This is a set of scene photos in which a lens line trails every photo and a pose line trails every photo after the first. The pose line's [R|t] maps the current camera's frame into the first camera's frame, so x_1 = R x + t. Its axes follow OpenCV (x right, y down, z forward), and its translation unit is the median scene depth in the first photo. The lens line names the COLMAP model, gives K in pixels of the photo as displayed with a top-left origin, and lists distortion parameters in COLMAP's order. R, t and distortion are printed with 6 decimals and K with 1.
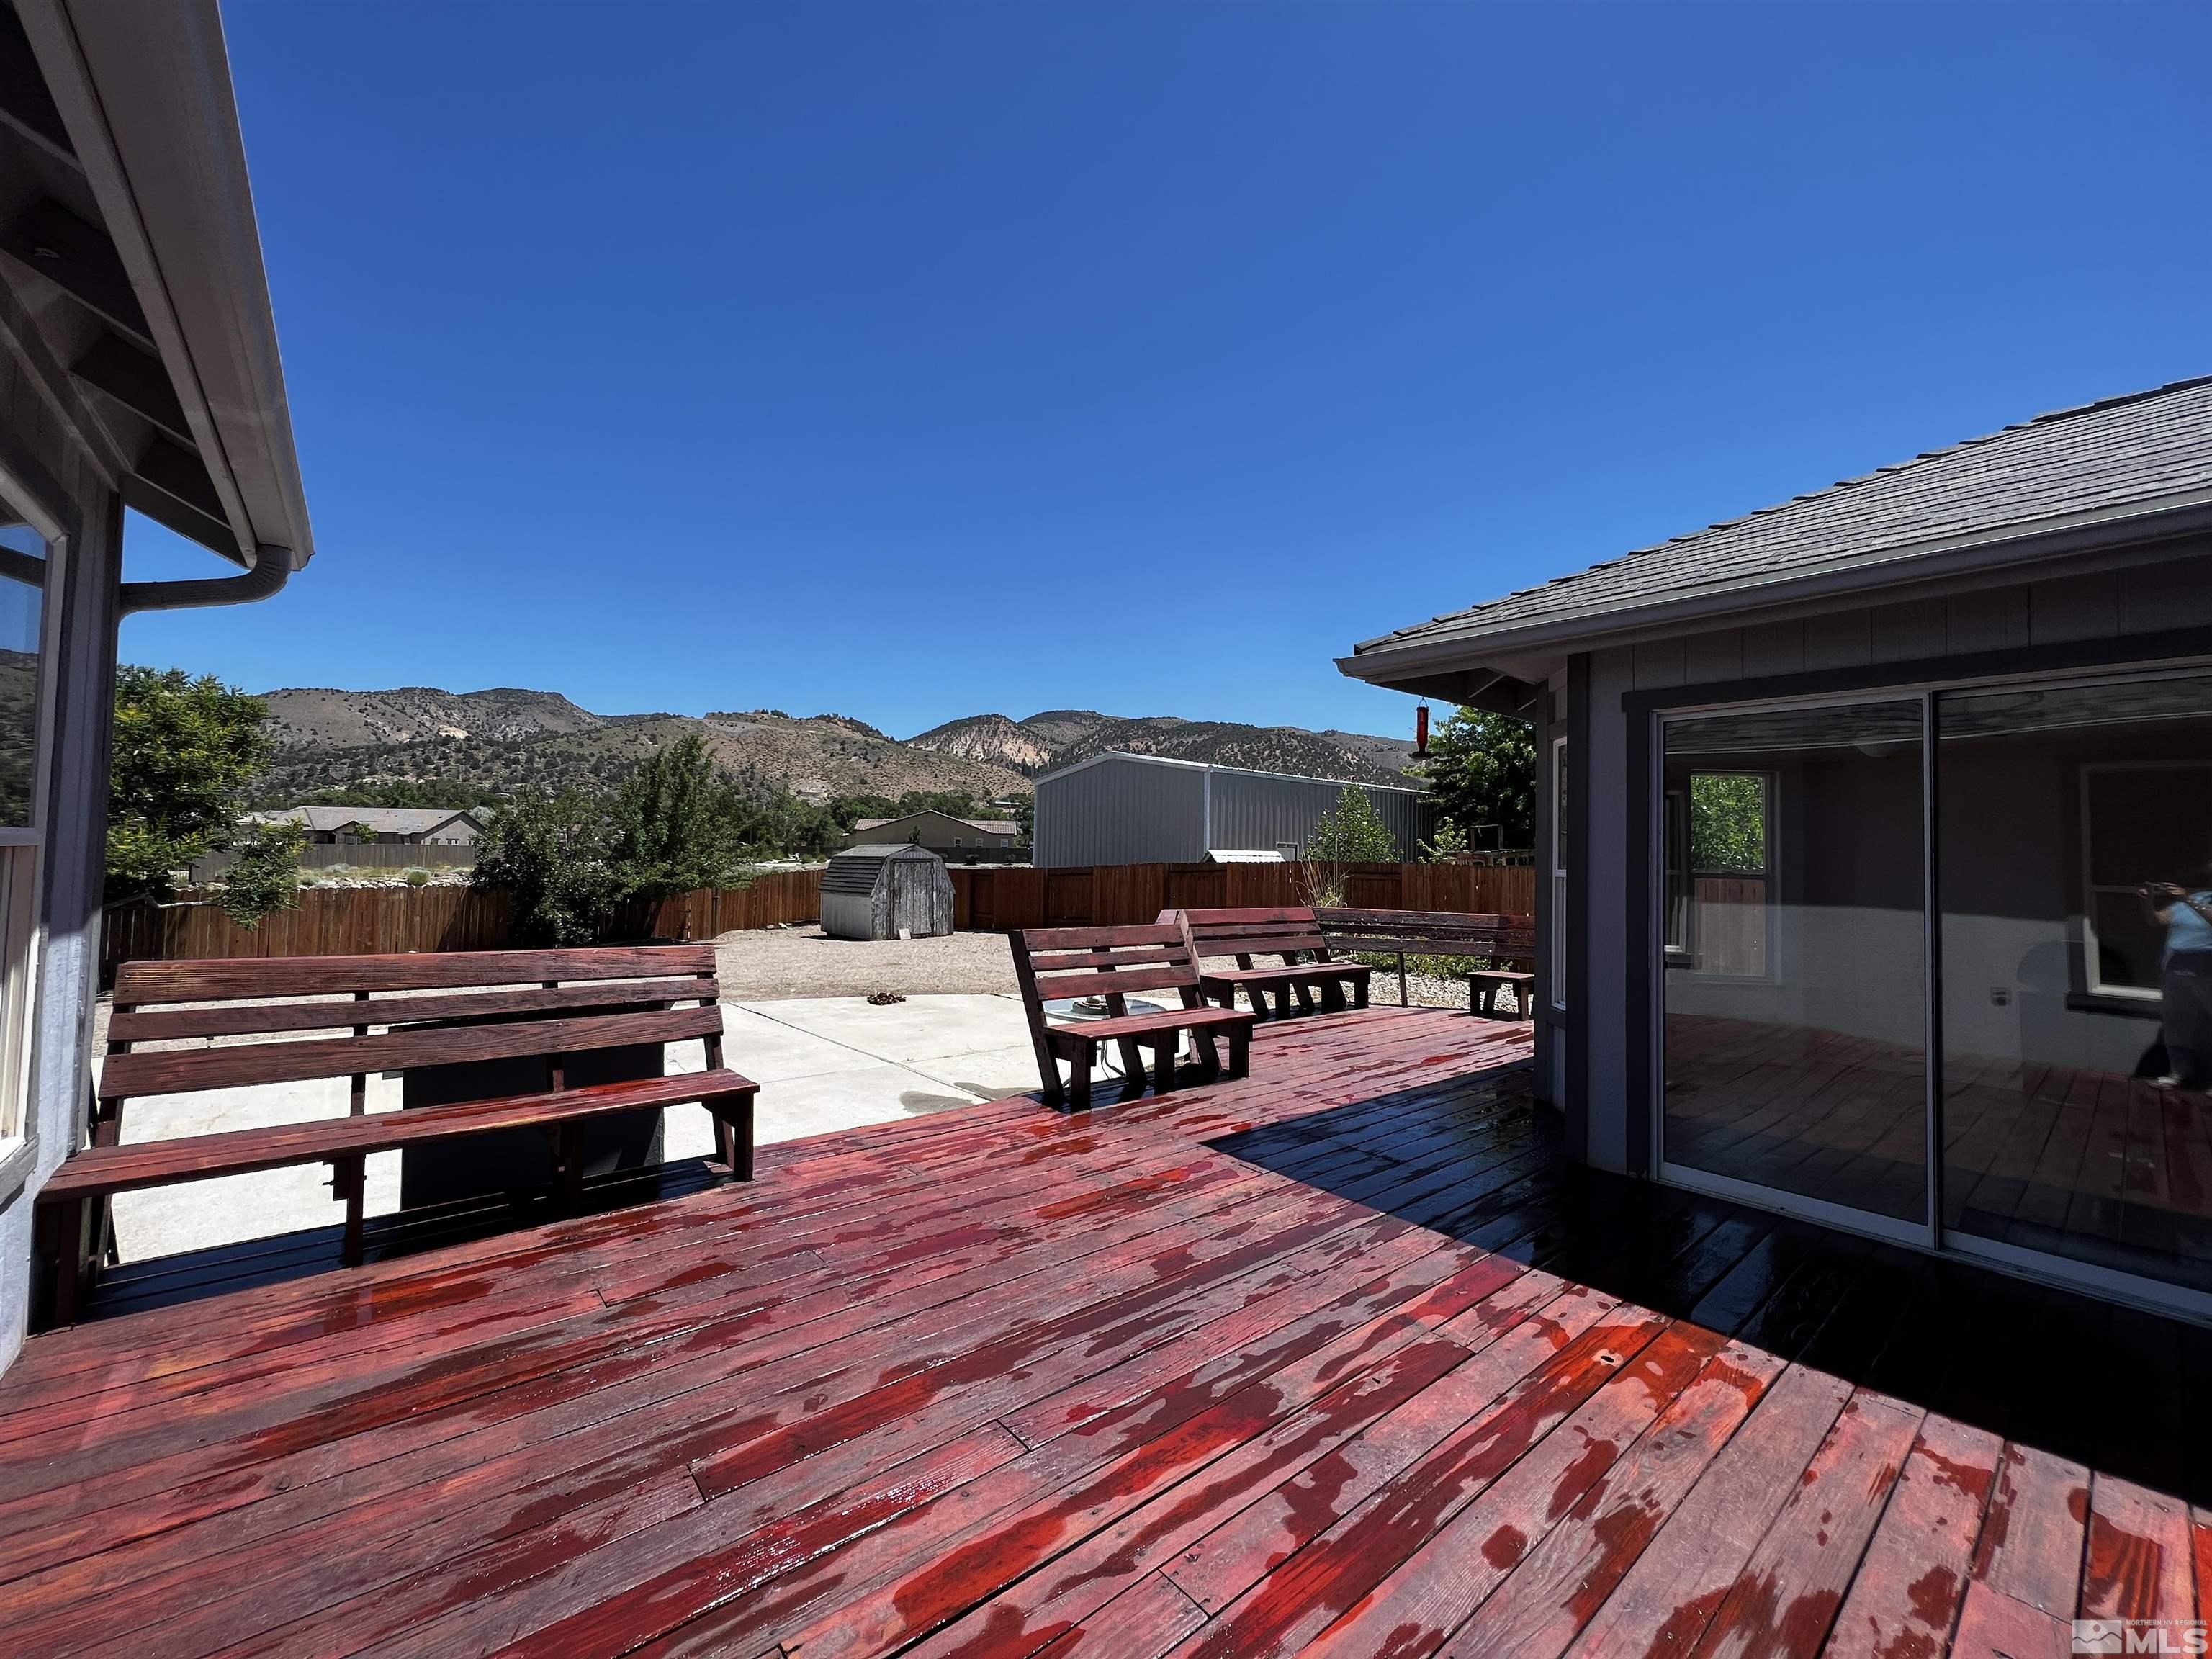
lens RADIAL K [[884.8, 0, 1102.0], [0, 884.8, 825.5], [0, 0, 1]] dist [-0.001632, 0.001022]
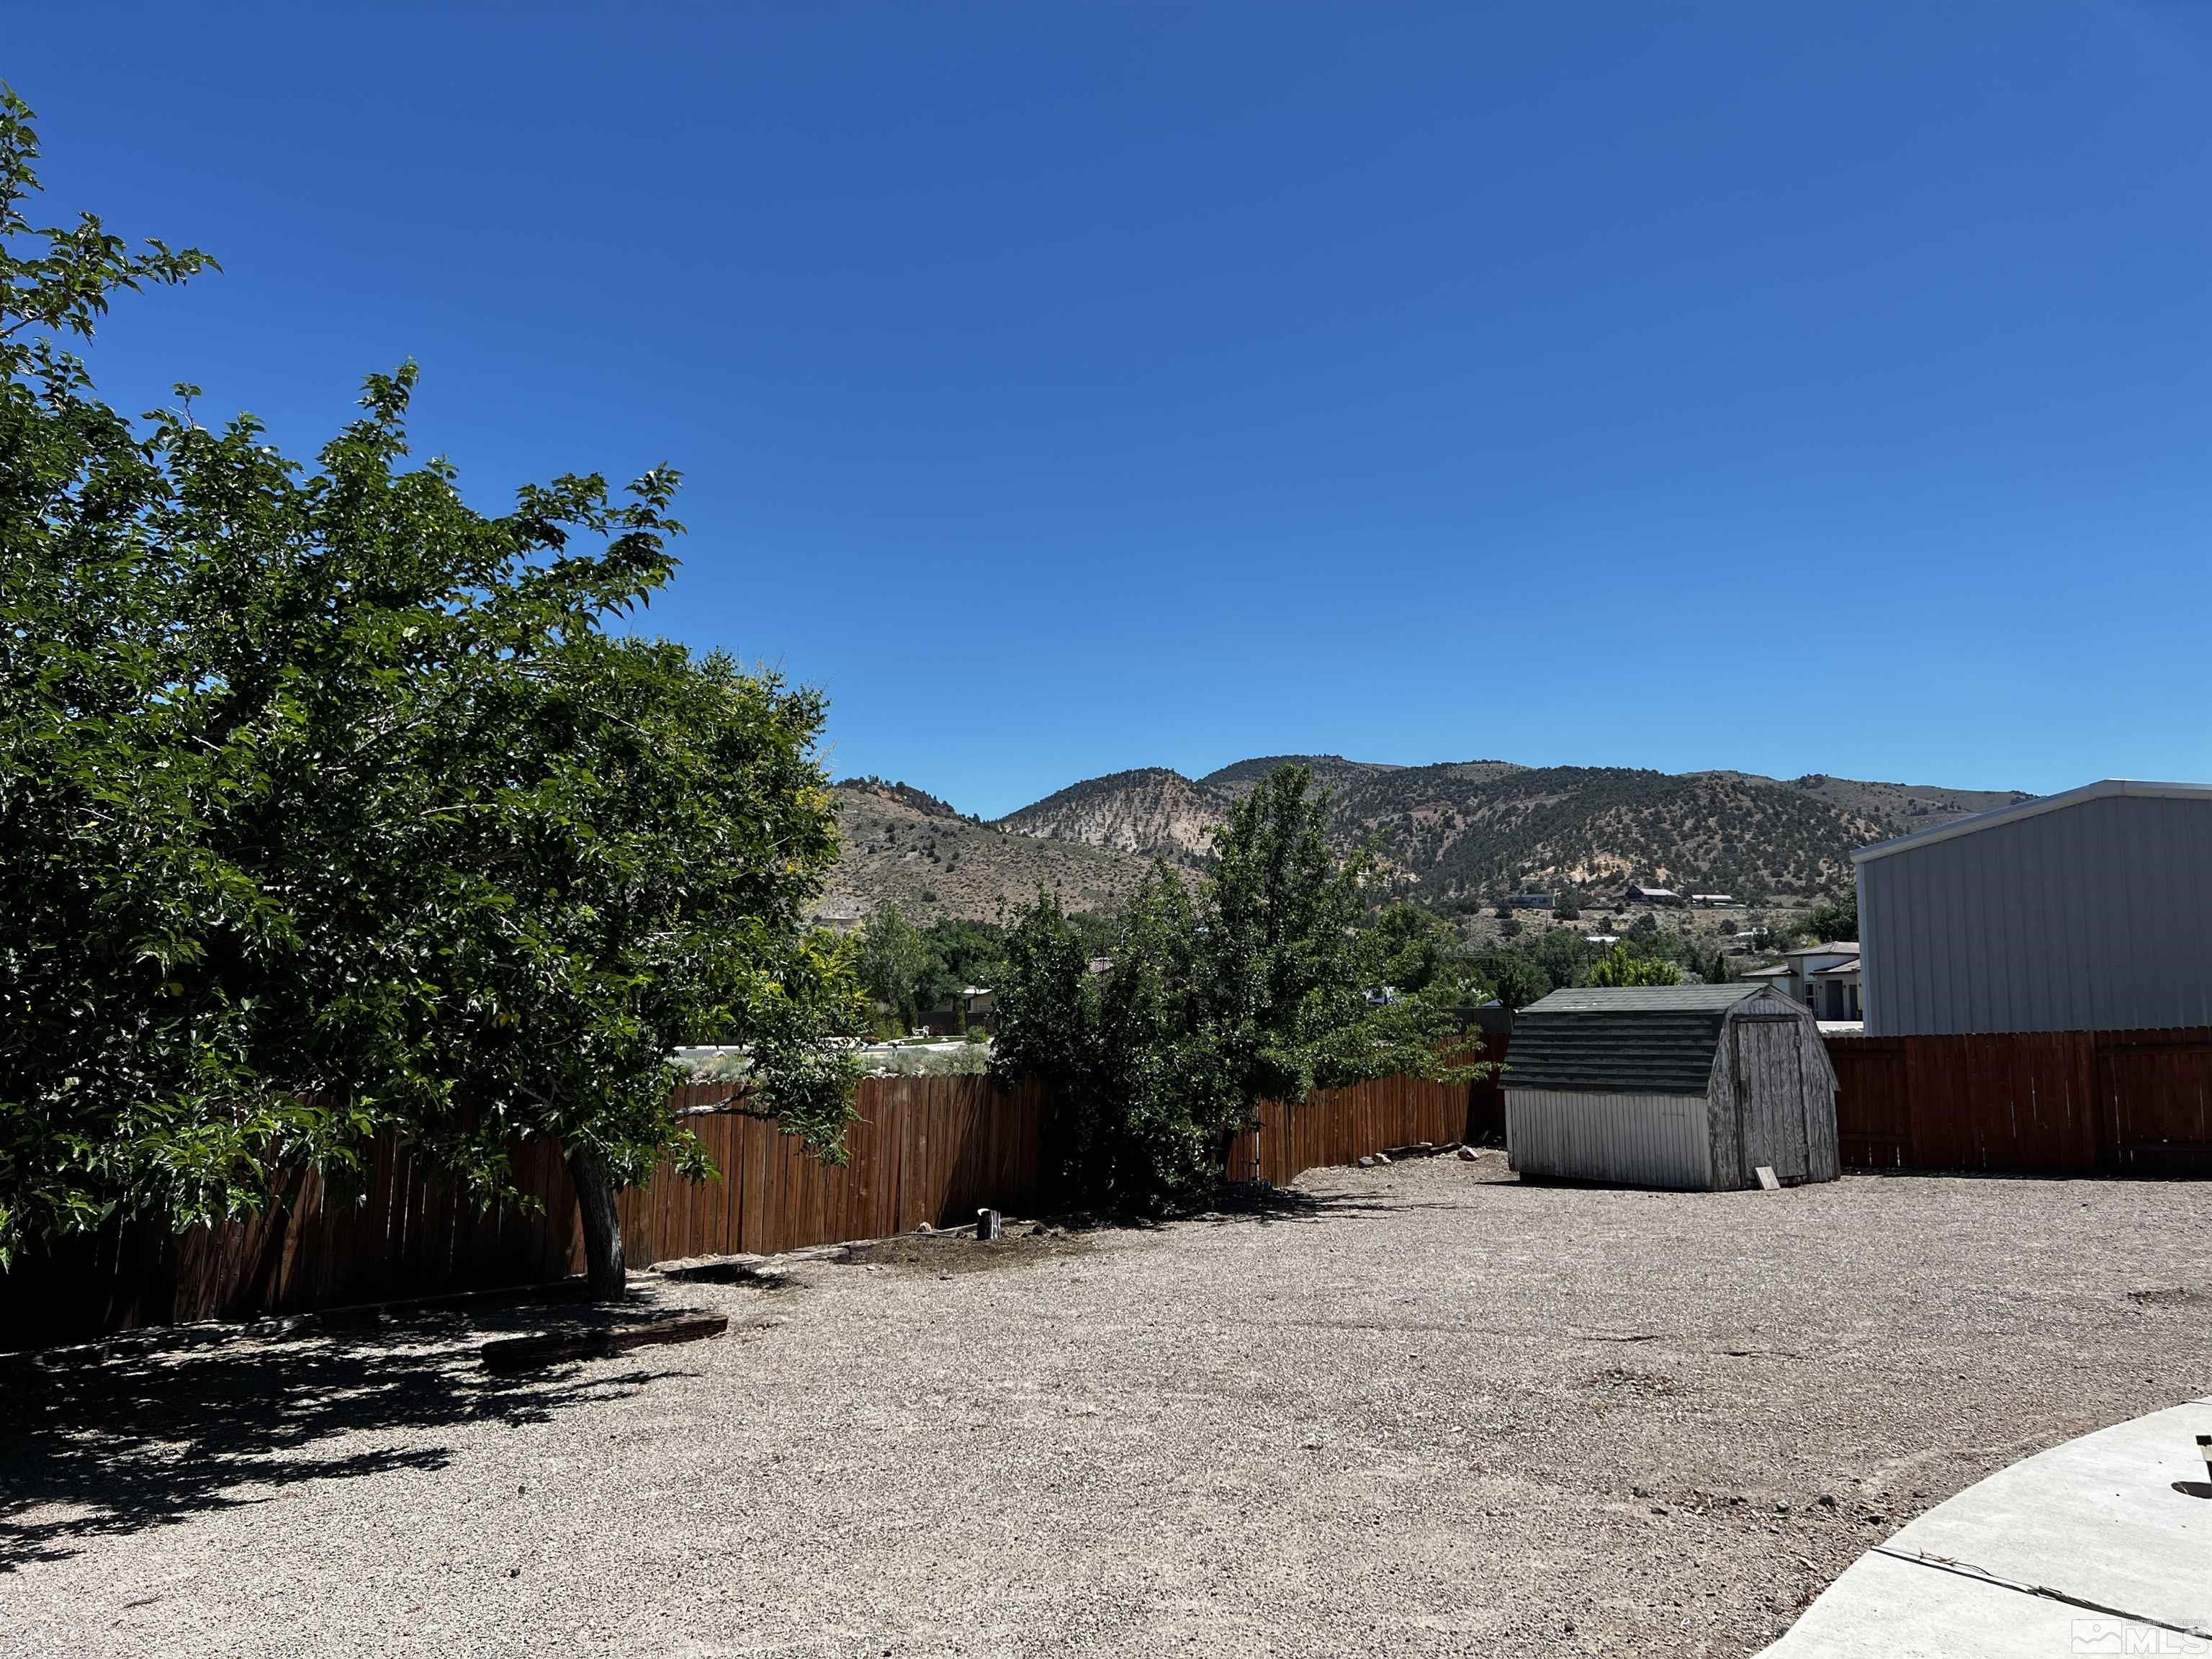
lens RADIAL K [[1651.5, 0, 1117.6], [0, 1651.5, 801.4], [0, 0, 1]] dist [0.094468, -0.111285]
pose [[0.989995, -0.031184, -0.137617, -2.830659], [0.016825, 0.994404, -0.104298, 0.076225], [0.140099, 0.100939, 0.984979, 0.422007]]
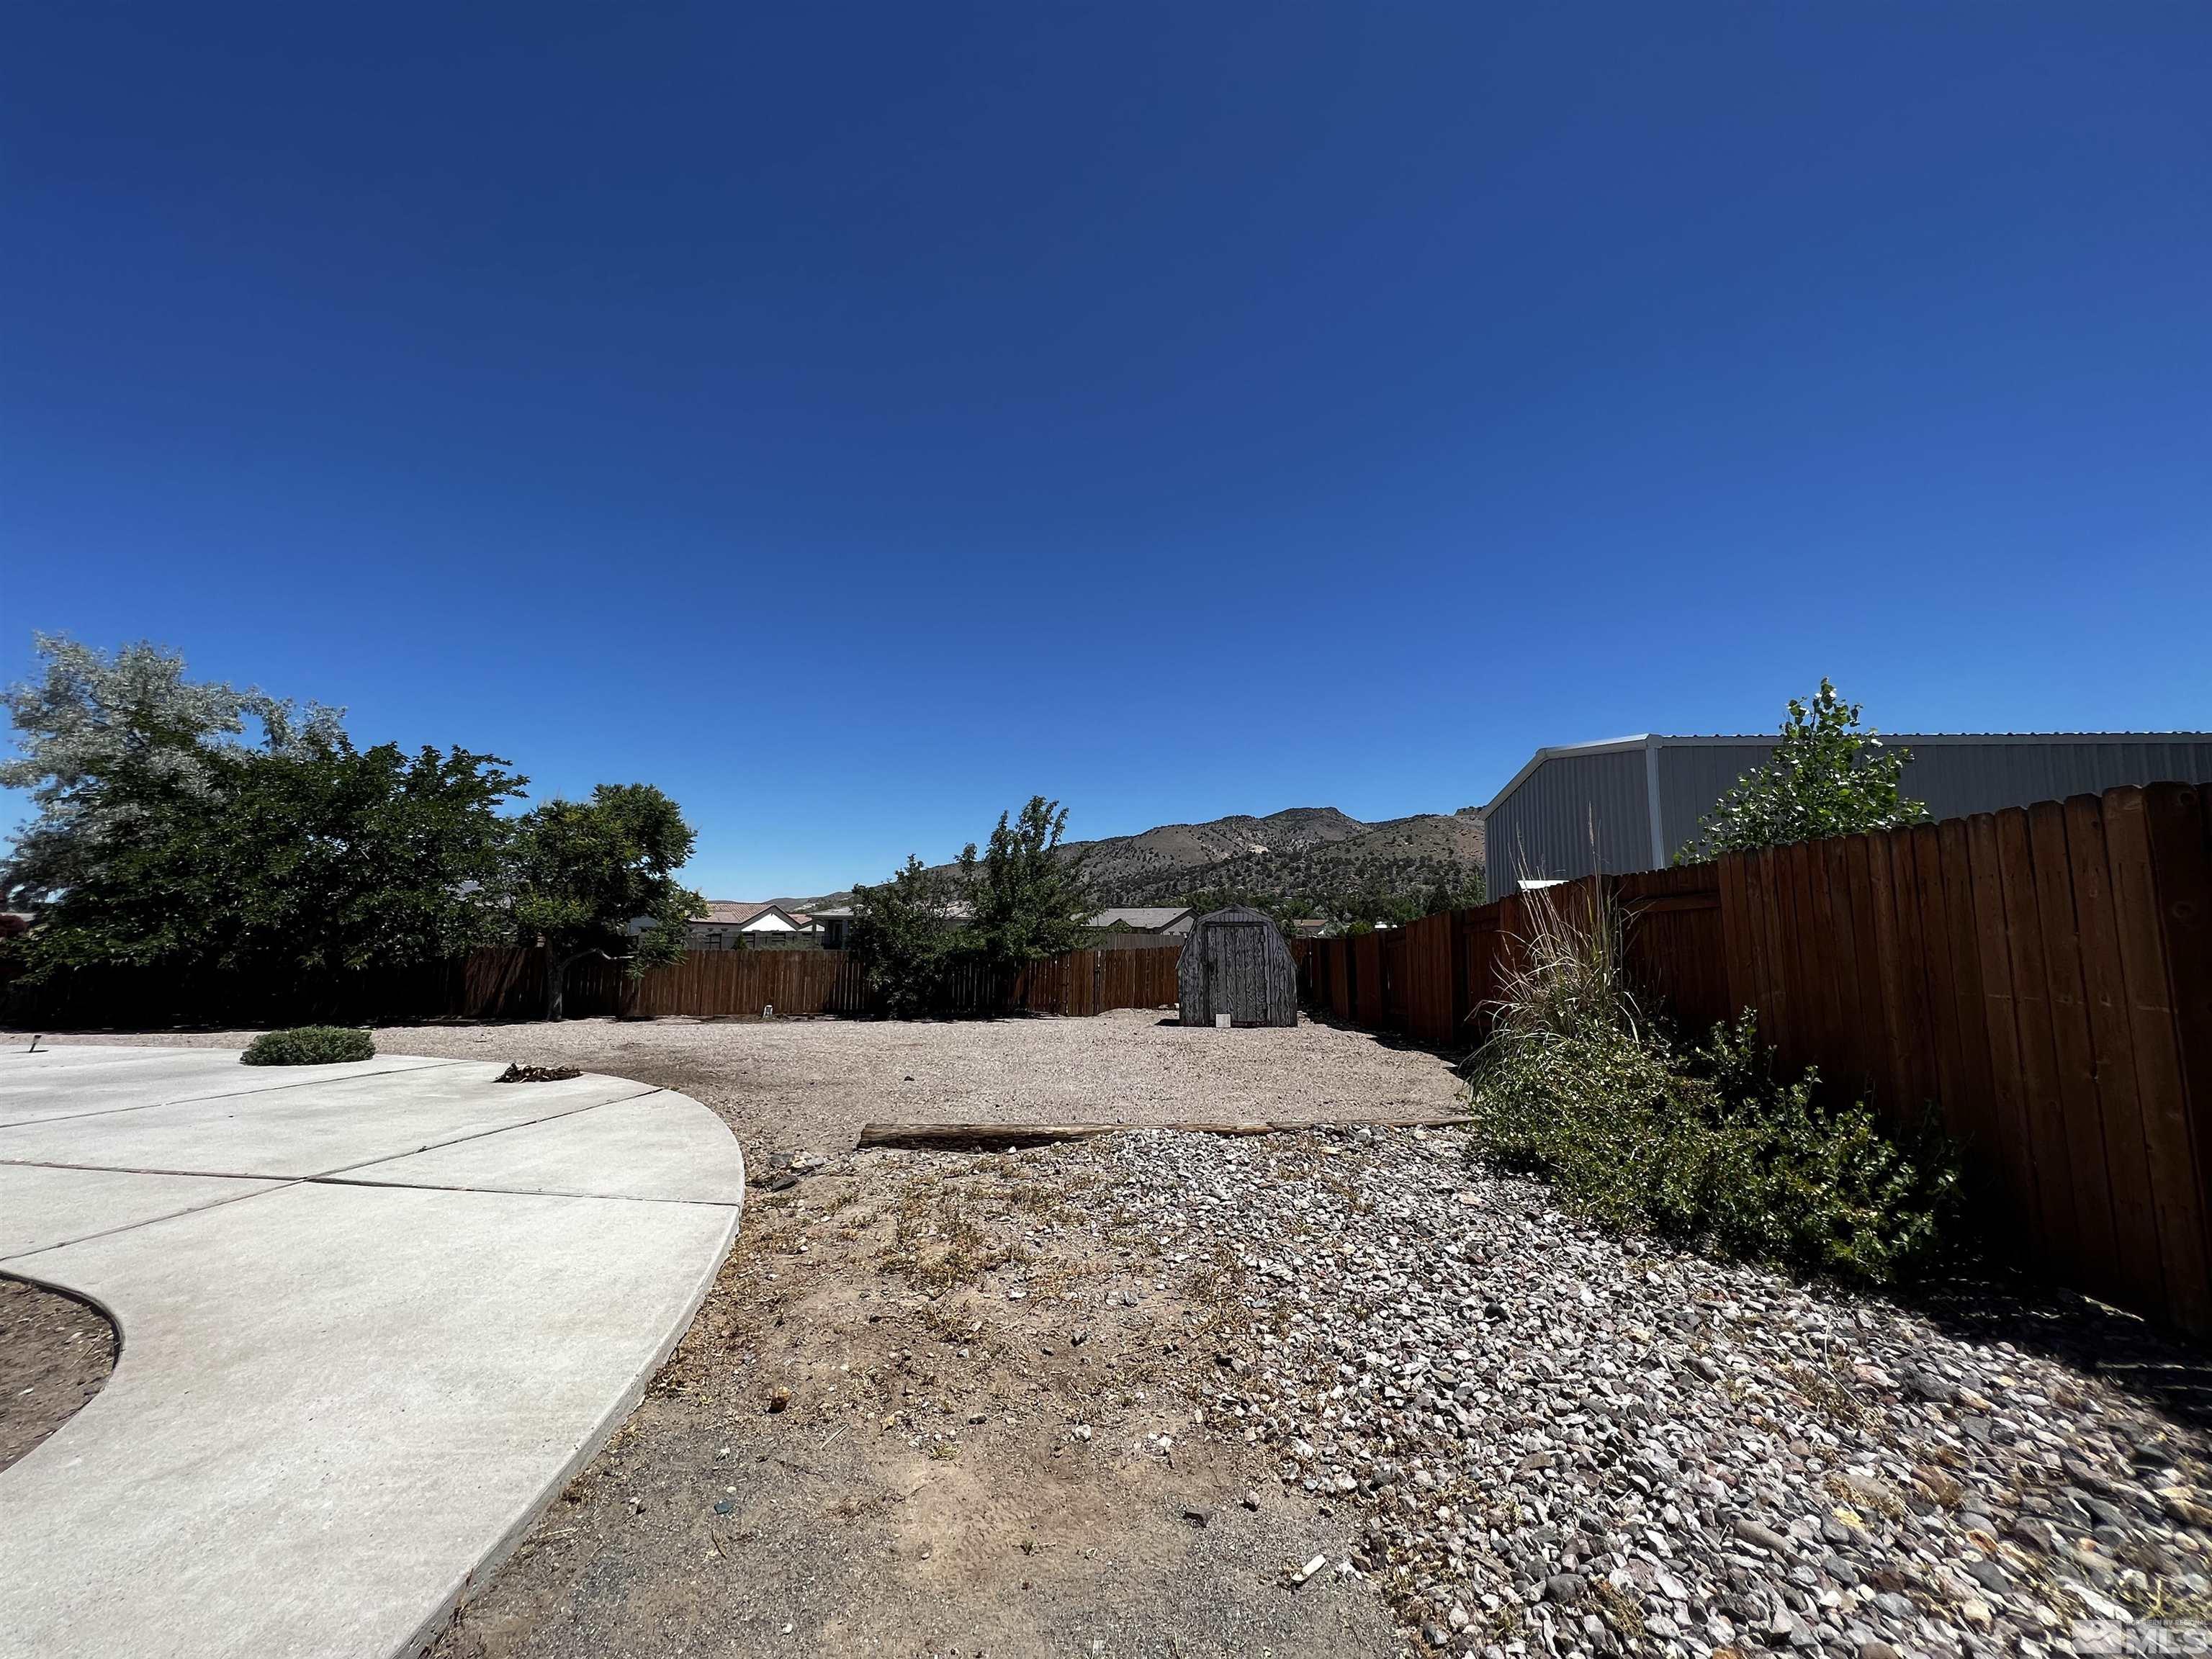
lens RADIAL K [[887.3, 0, 1097.8], [0, 887.3, 824.9], [0, 0, 1]] dist [-0.001248, 0.001303]
pose [[0.682113, -0.102513, -0.724025, 1.758430], [0.023798, 0.992712, -0.118136, 0.268549], [0.730859, 0.063352, 0.679582, 2.445256]]
